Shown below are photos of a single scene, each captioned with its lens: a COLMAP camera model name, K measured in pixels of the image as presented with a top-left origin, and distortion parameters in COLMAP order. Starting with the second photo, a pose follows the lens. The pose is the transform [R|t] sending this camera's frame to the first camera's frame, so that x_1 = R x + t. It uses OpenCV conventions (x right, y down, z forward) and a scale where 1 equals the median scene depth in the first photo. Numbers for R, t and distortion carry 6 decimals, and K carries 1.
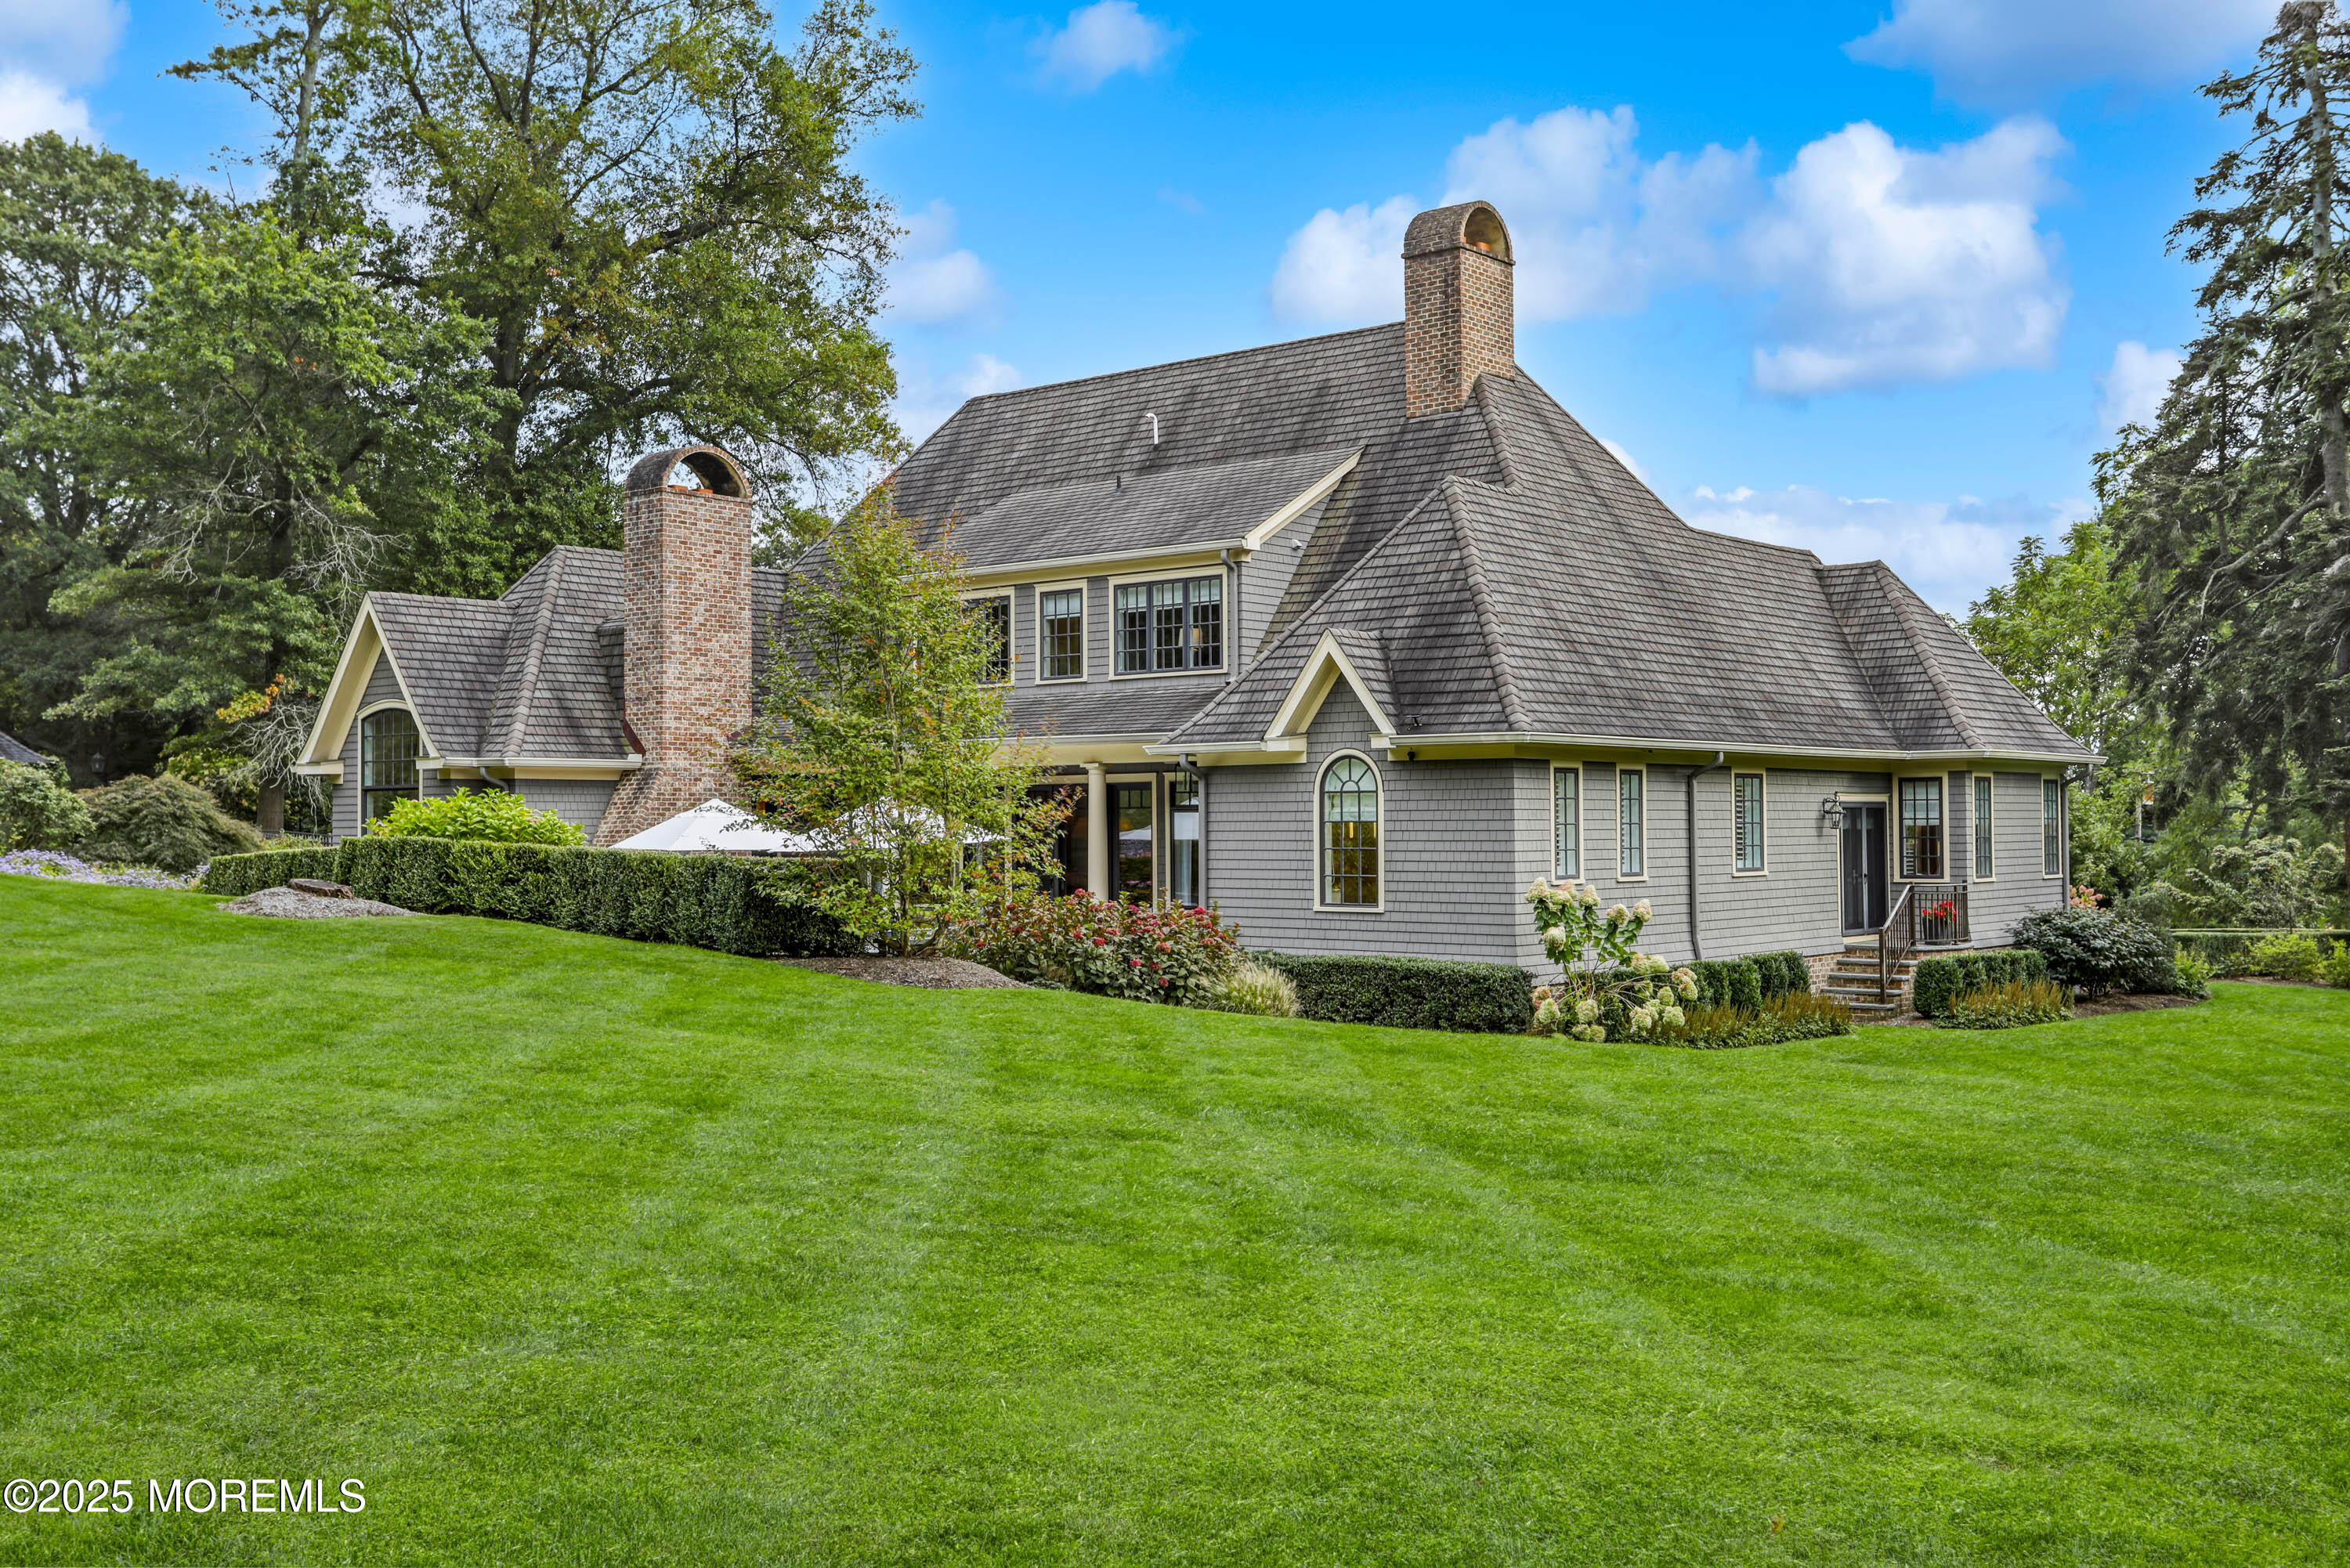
lens RADIAL K [[2265.7, 0, 1172.1], [0, 2265.7, 798.9], [0, 0, 1]] dist [0.033534, 0.000000]
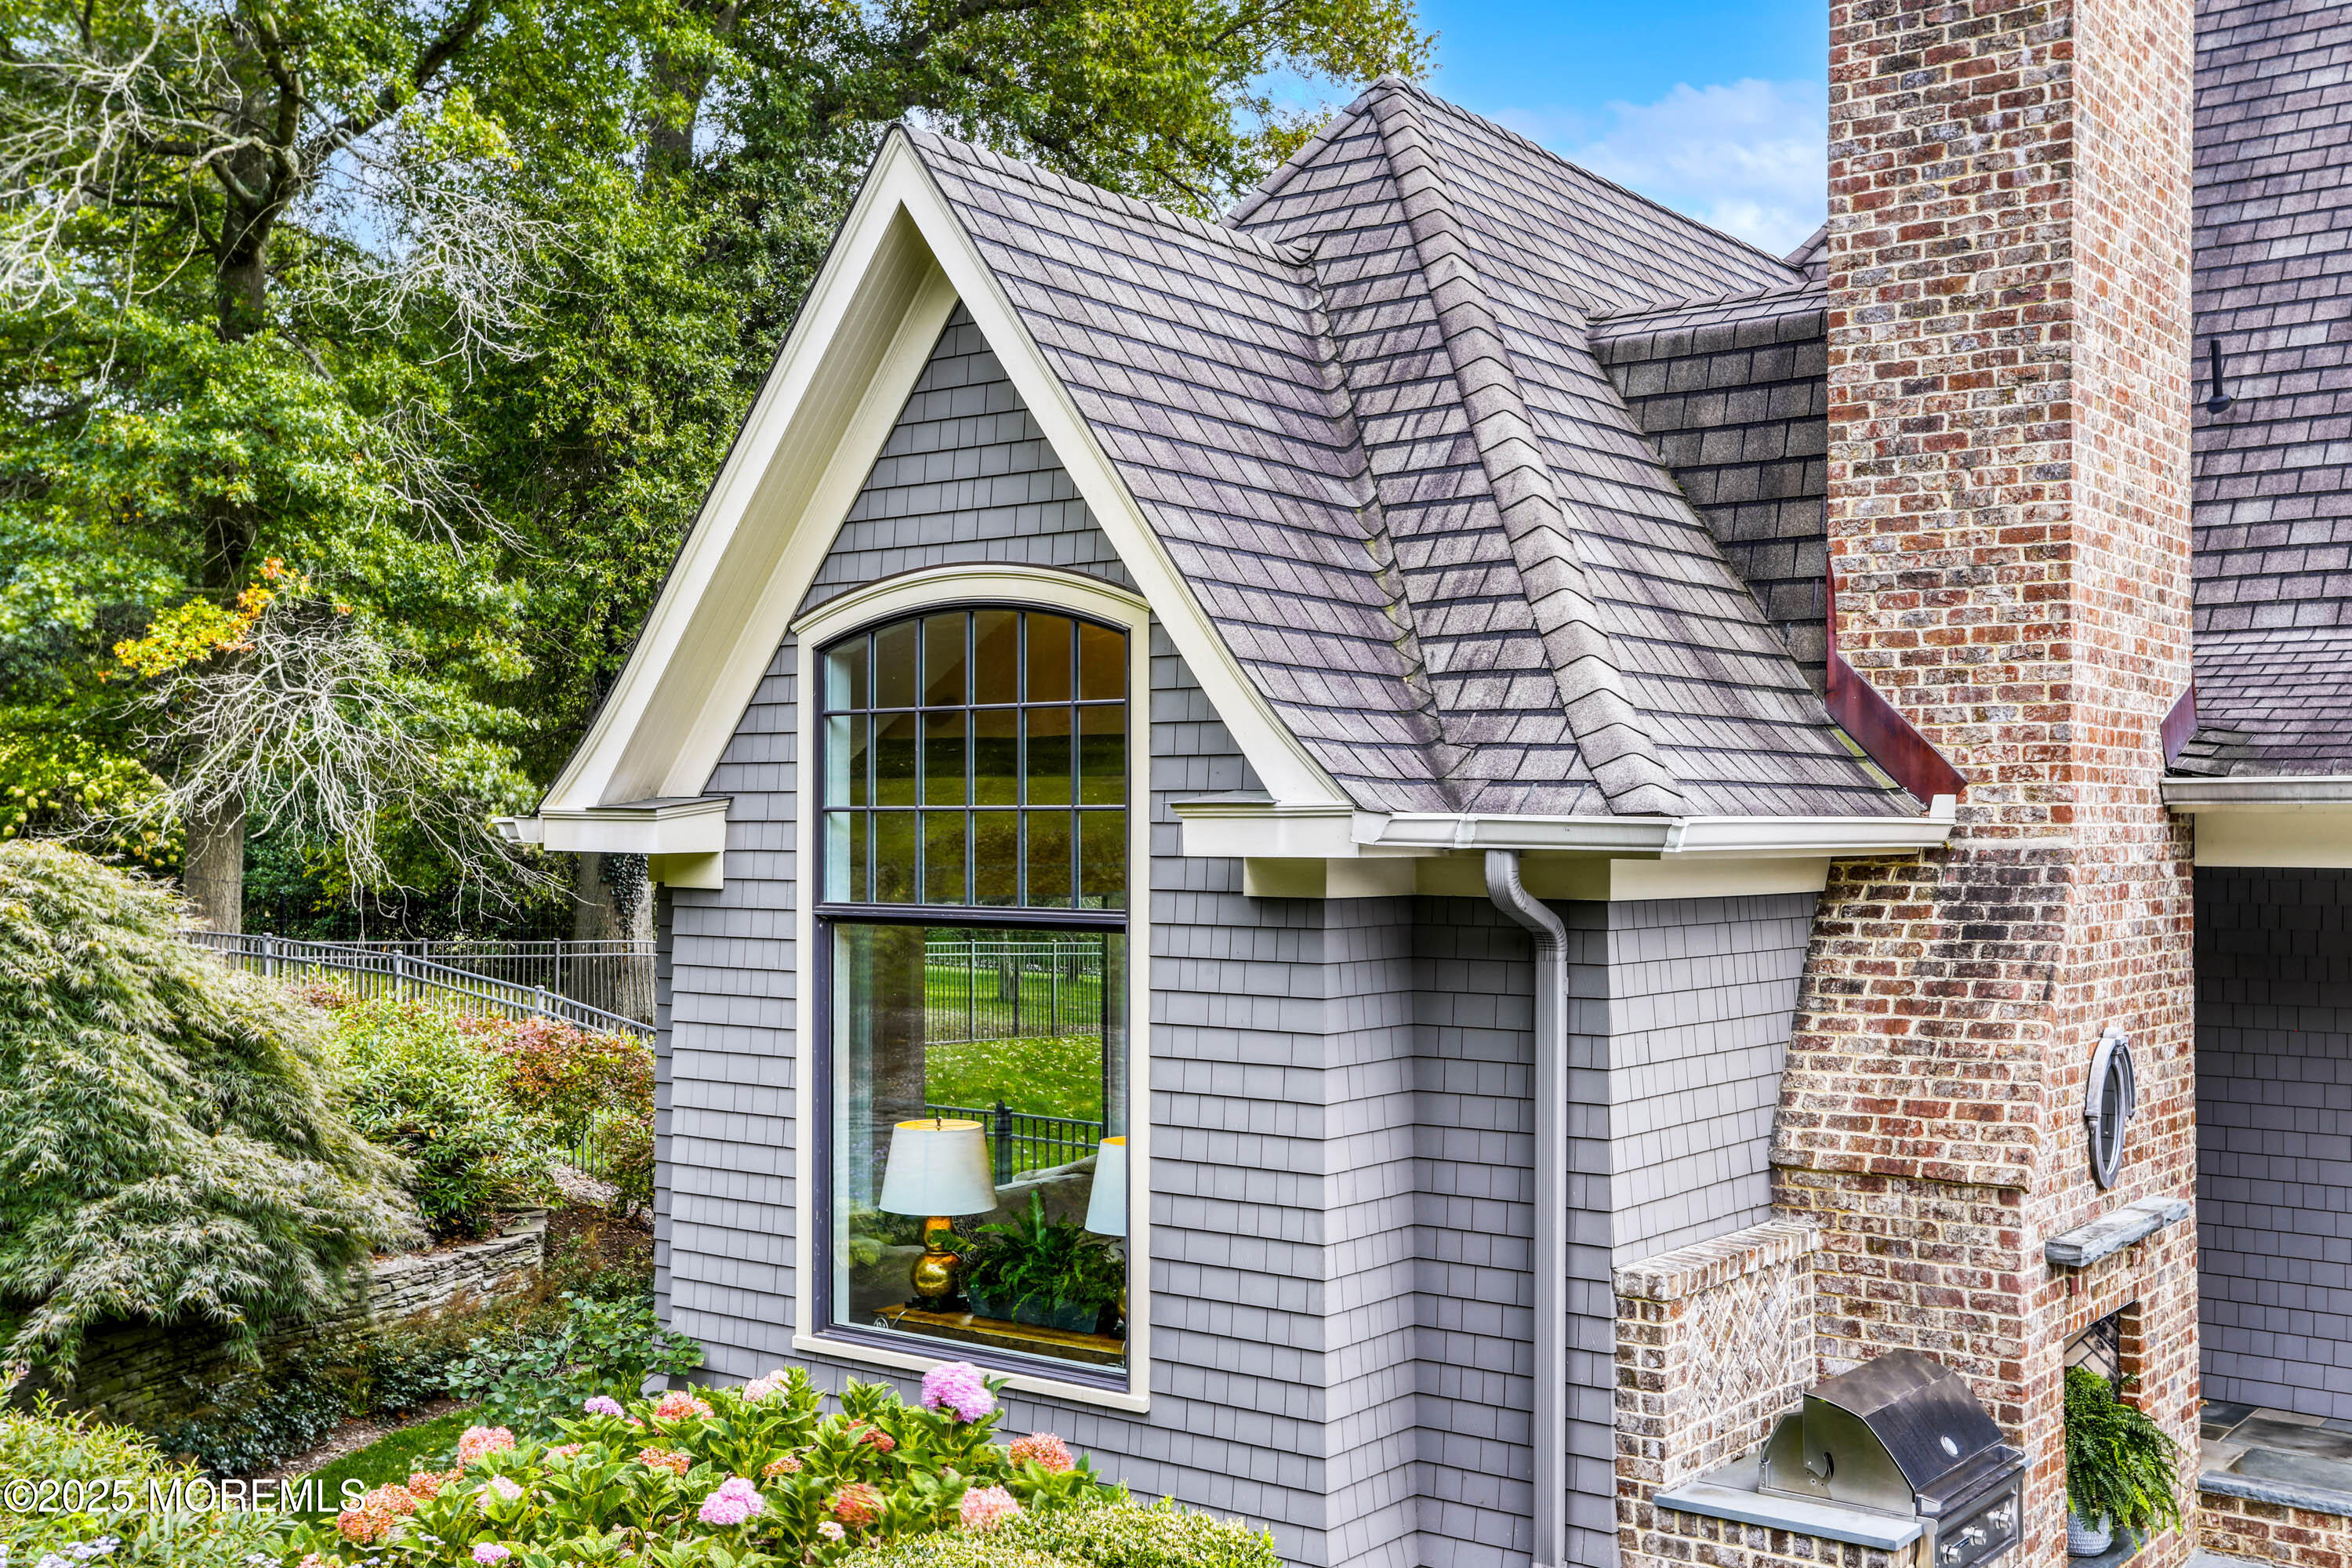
lens RADIAL K [[2428.0, 0, 1179.4], [0, 2428.0, 783.2], [0, 0, 1]] dist [0.001438, 0.000000]
pose [[0.998144, 0.011358, 0.059836, -0.252609], [-0.011111, 0.999928, -0.004455, -0.014144], [-0.059882, 0.003781, 0.998198, 0.550114]]
